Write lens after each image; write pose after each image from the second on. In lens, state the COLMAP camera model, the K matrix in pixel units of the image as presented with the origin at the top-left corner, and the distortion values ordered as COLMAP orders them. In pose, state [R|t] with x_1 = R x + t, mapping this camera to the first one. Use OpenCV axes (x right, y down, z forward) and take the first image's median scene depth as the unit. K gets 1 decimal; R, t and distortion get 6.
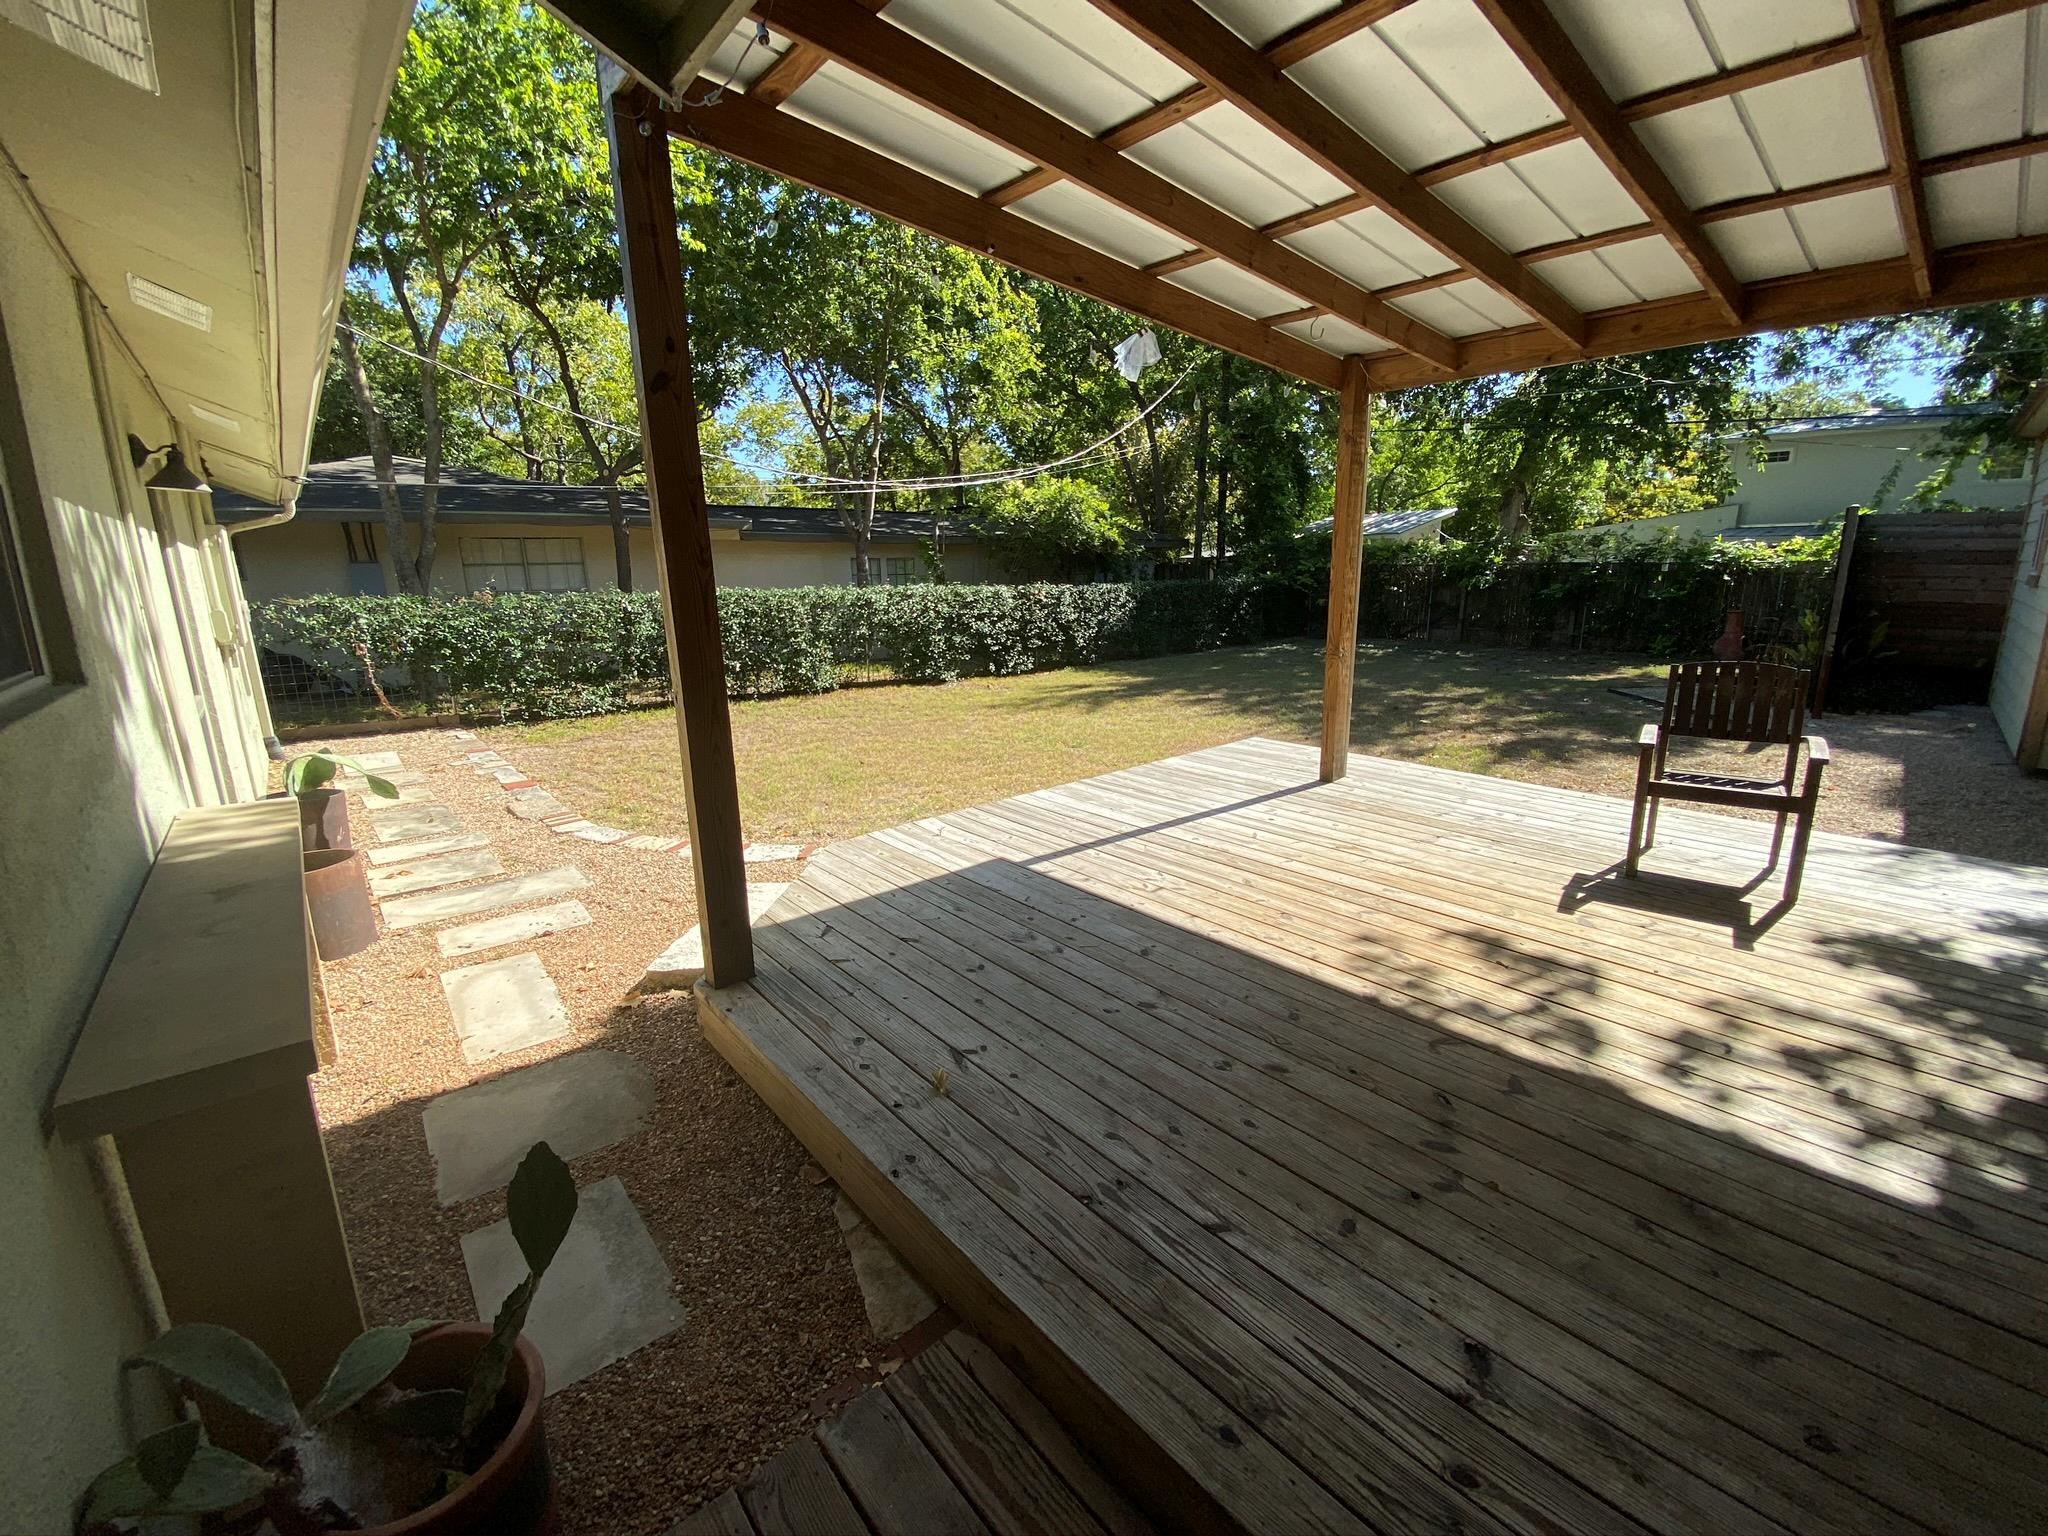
lens RADIAL K [[825.1, 0, 1038.2], [0, 825.1, 755.5], [0, 0, 1]] dist [0.007324, -0.015001]
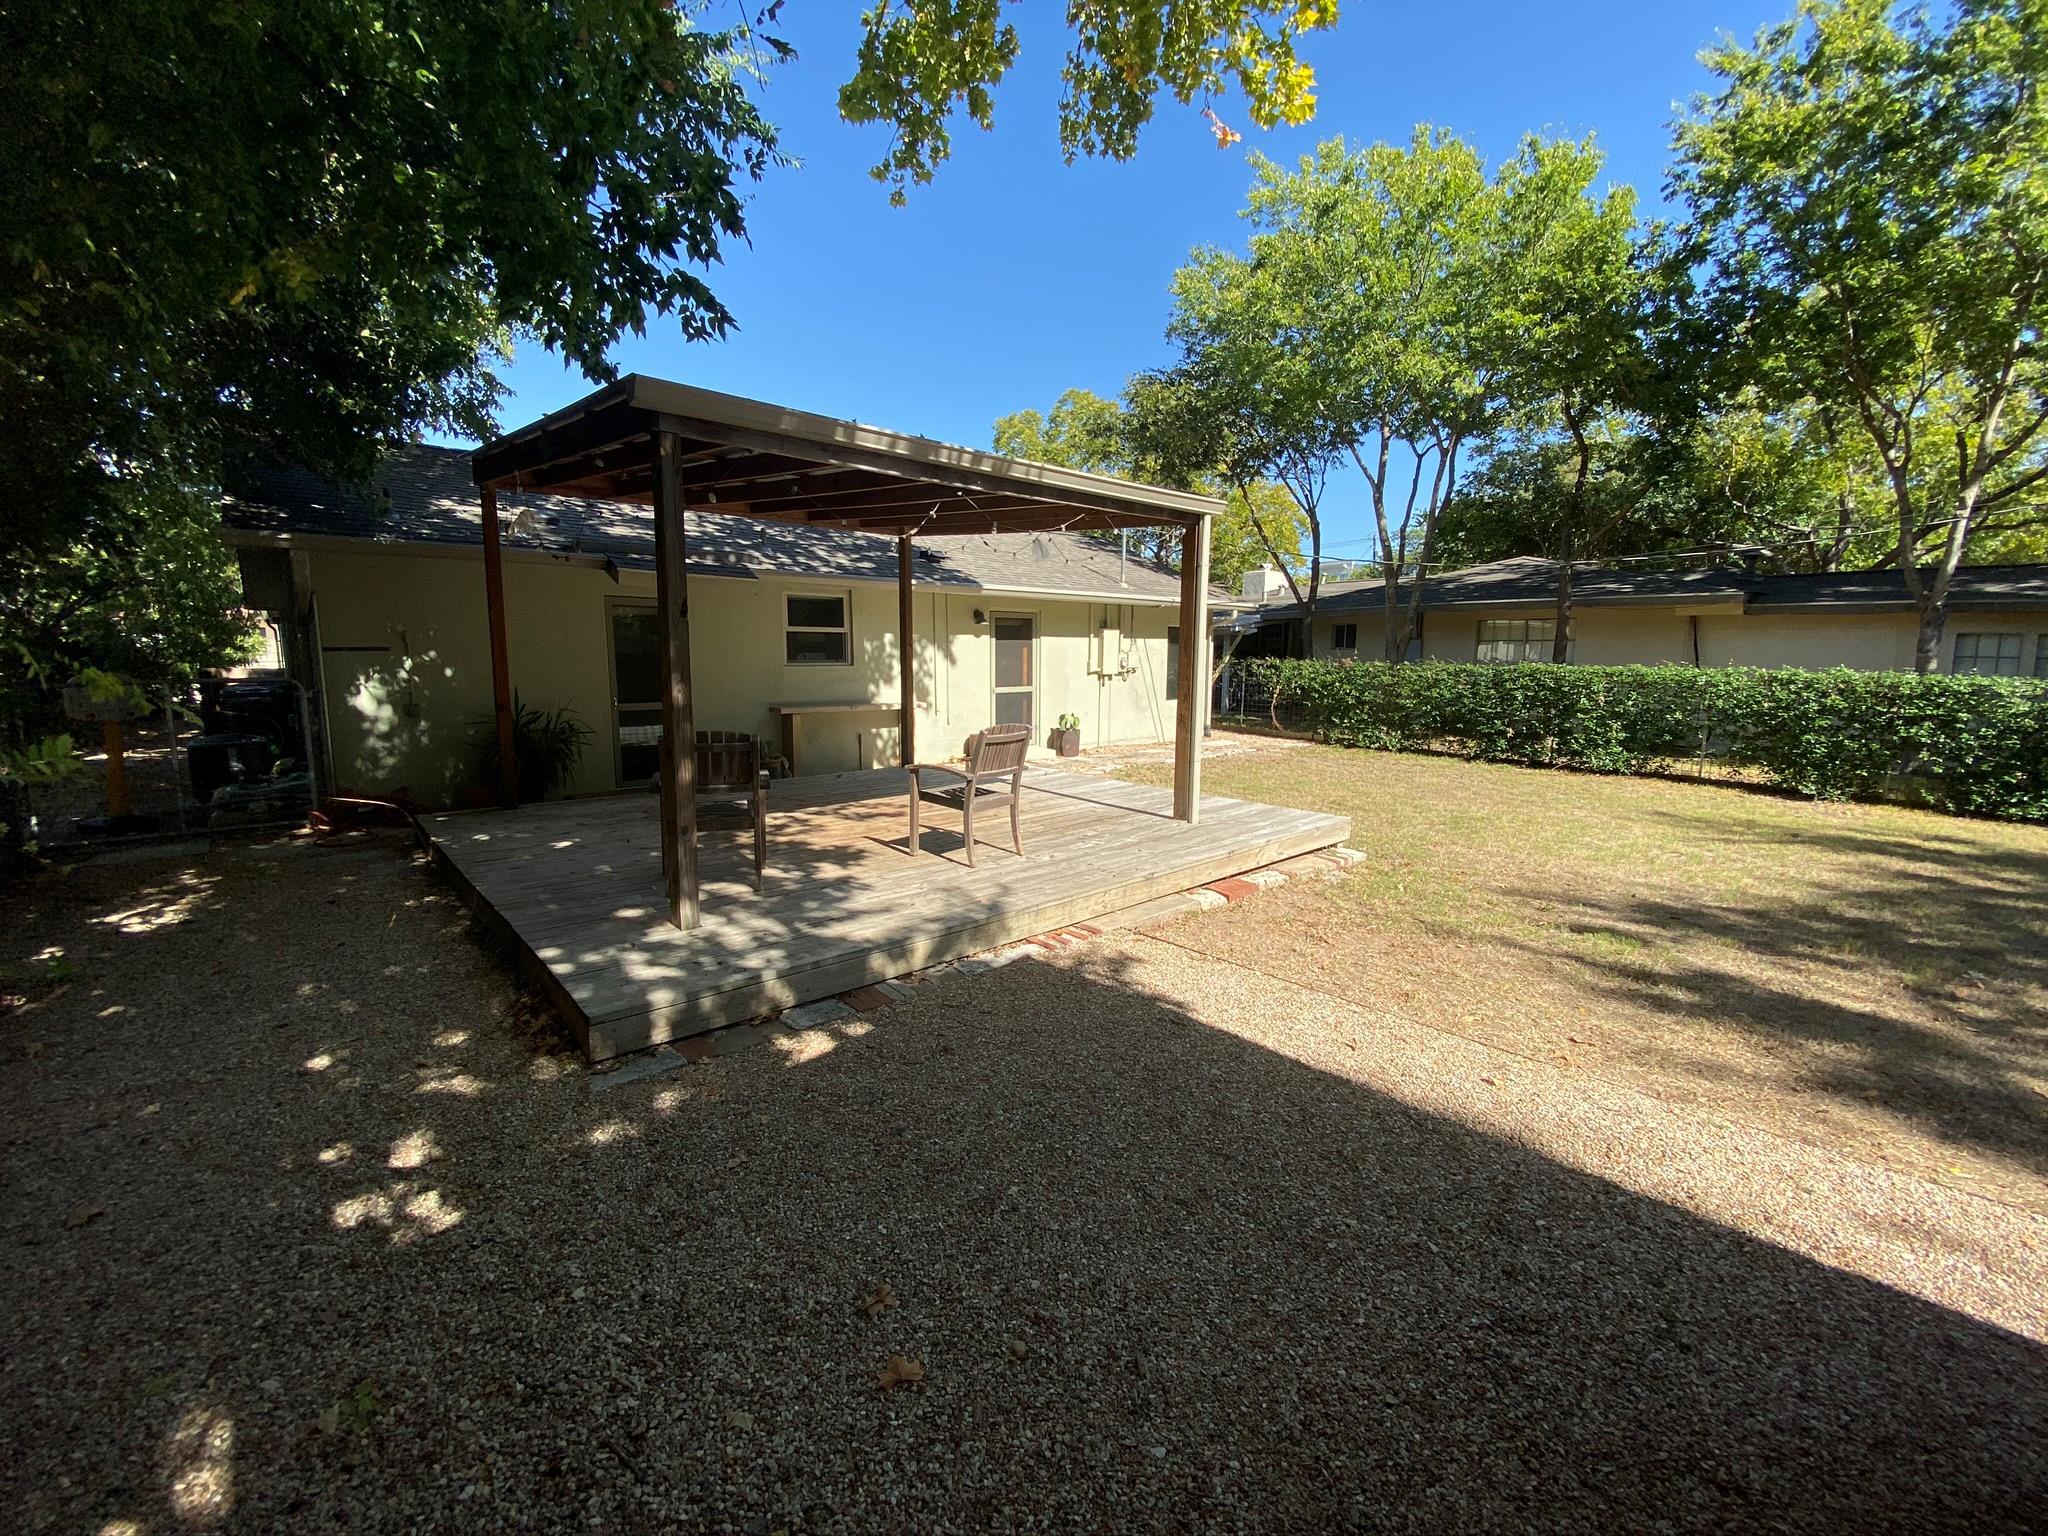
lens RADIAL K [[825.1, 0, 1017.8], [0, 825.1, 751.5], [0, 0, 1]] dist [0.007324, -0.015001]
pose [[-0.018932, 0.134420, -0.990744, 1.657766], [-0.219964, 0.966083, 0.135277, -0.196323], [0.975324, 0.220489, 0.011278, 0.779629]]
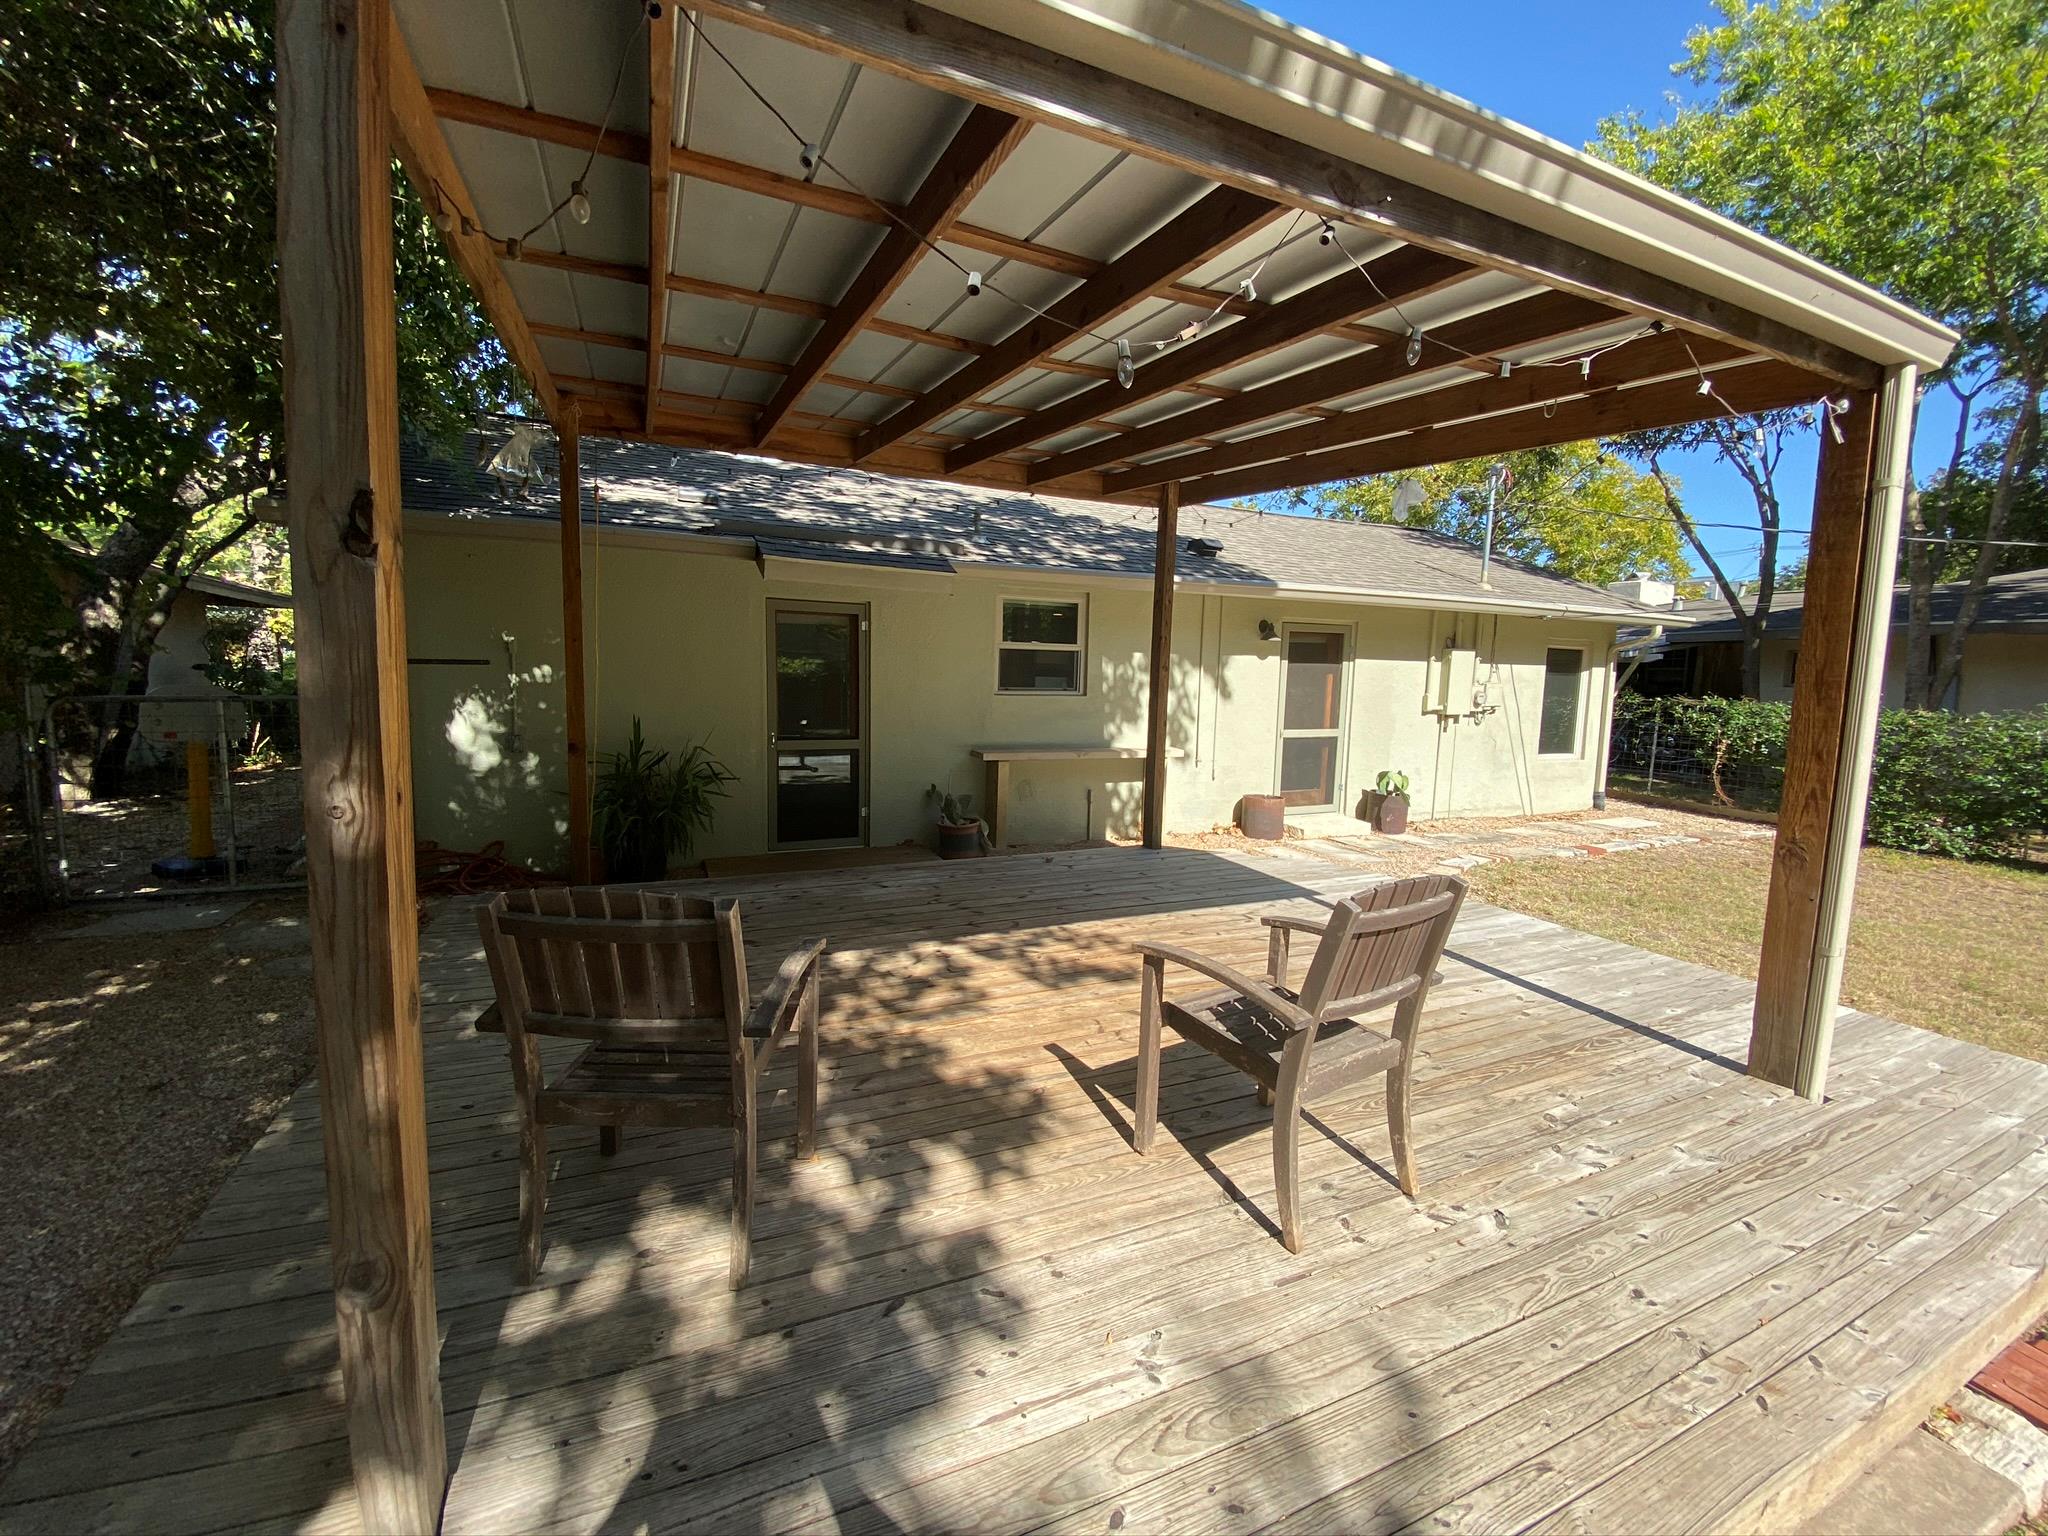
lens RADIAL K [[858.5, 0, 1004.3], [0, 858.5, 776.2], [0, 0, 1]] dist [-0.011971, -0.004677]
pose [[-0.328637, 0.122615, -0.936463, 1.115804], [-0.220245, 0.954250, 0.202235, -0.176762], [0.918417, 0.272713, -0.286596, 0.704193]]
